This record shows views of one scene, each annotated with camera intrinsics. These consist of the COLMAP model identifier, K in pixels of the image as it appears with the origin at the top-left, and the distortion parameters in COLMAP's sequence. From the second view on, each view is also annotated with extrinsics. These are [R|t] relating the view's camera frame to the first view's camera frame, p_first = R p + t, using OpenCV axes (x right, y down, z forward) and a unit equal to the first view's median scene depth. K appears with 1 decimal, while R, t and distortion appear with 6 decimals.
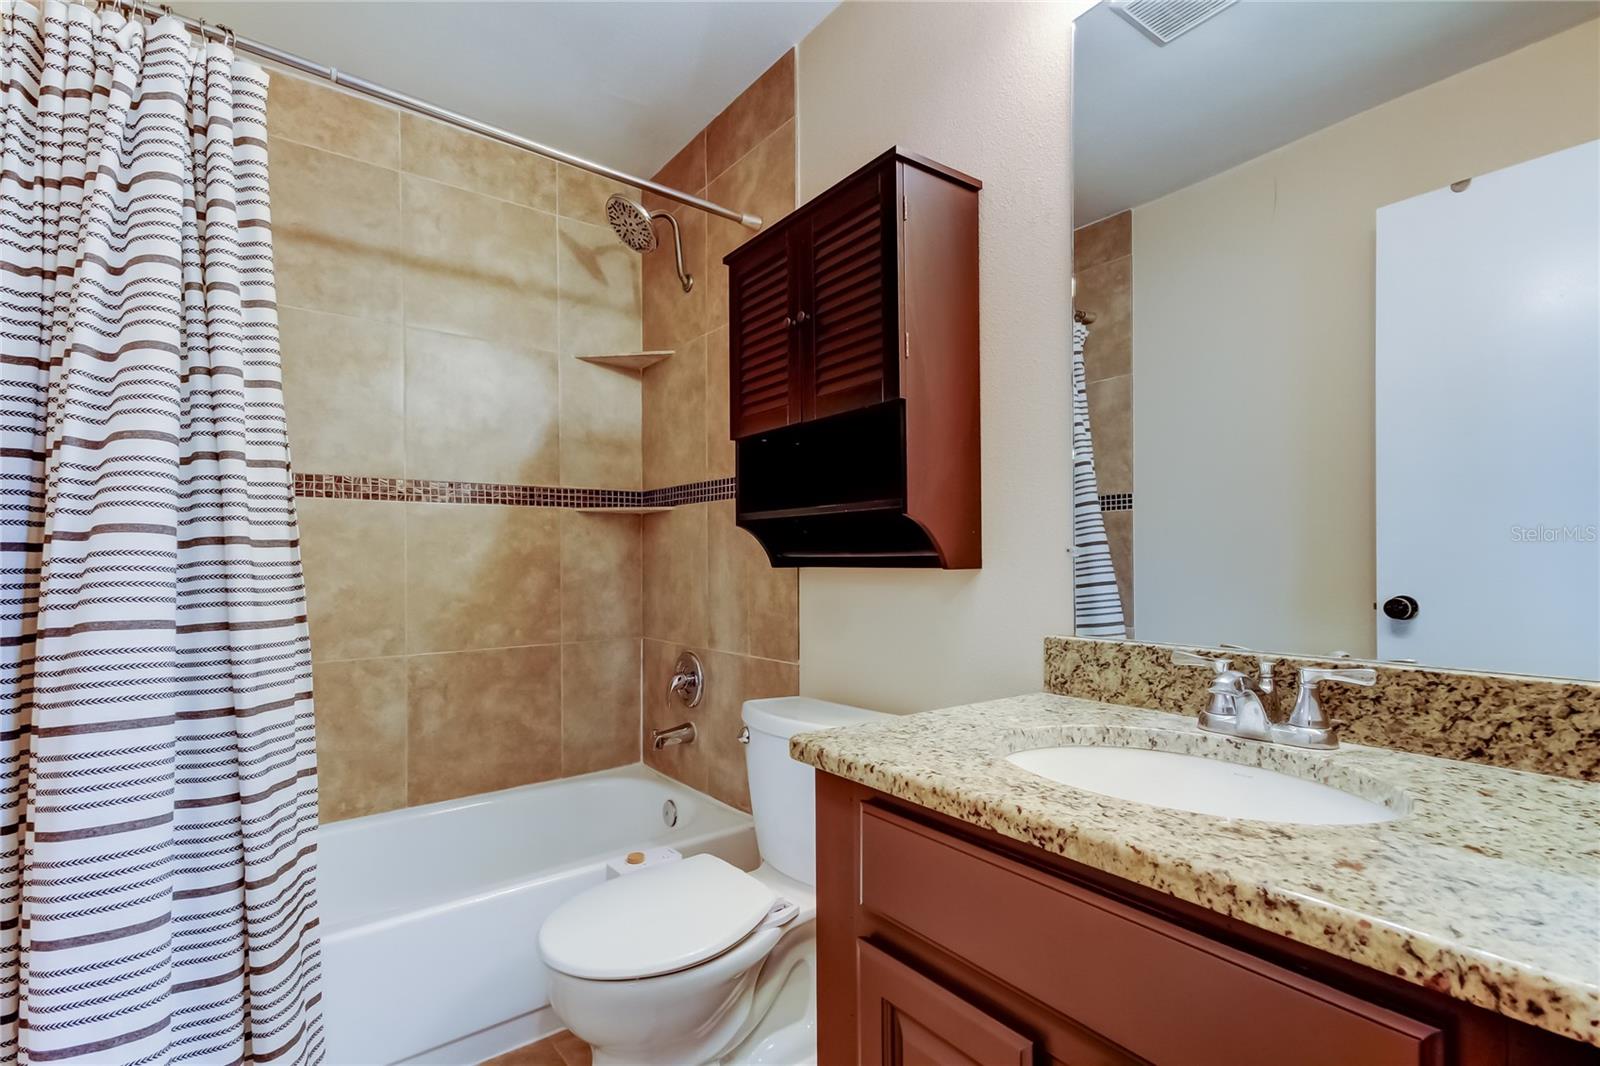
lens RADIAL K [[723.2, 0, 827.8], [0, 723.2, 552.5], [0, 0, 1]] dist [0.013195, -0.008741]
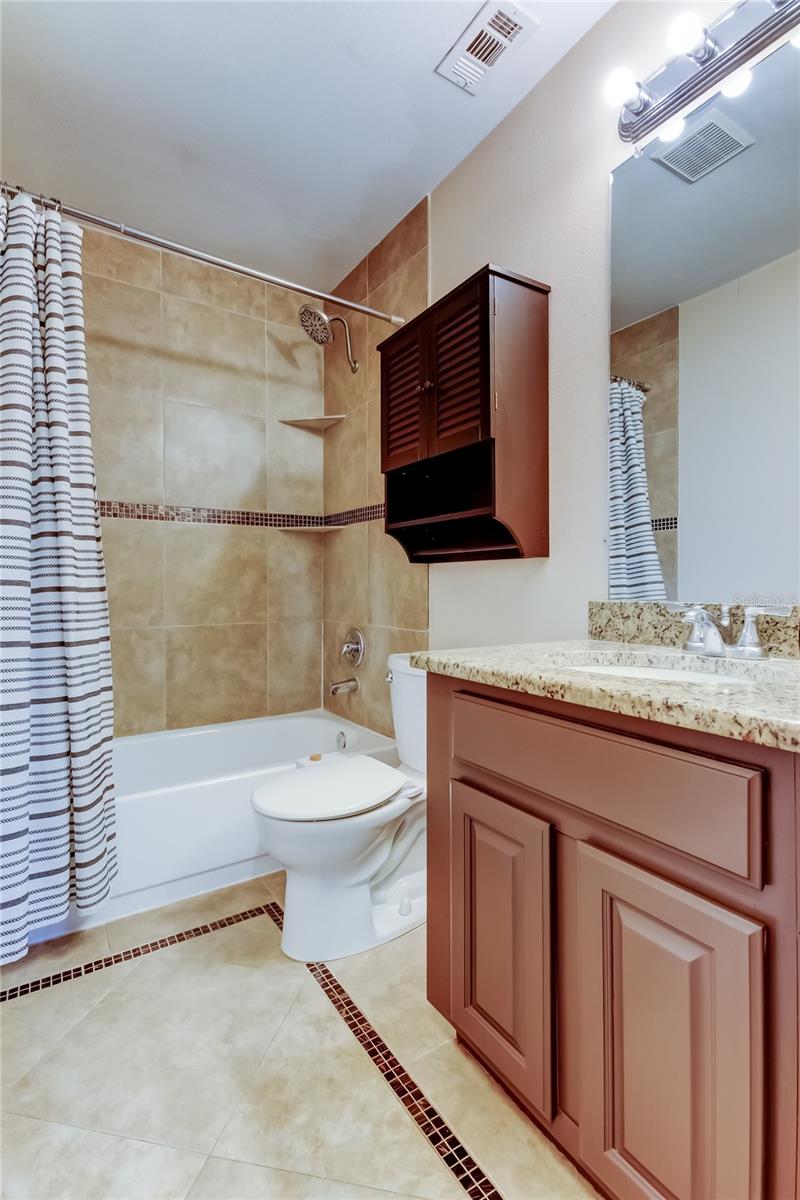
lens RADIAL K [[554.2, 0, 425.6], [0, 554.2, 596.9], [0, 0, 1]] dist [0.003267, 0.000293]
pose [[0.996973, 0.012339, -0.076765, 0.037839], [-0.010256, 0.999570, 0.027471, 0.053938], [0.077071, -0.026601, 0.996671, -0.093761]]
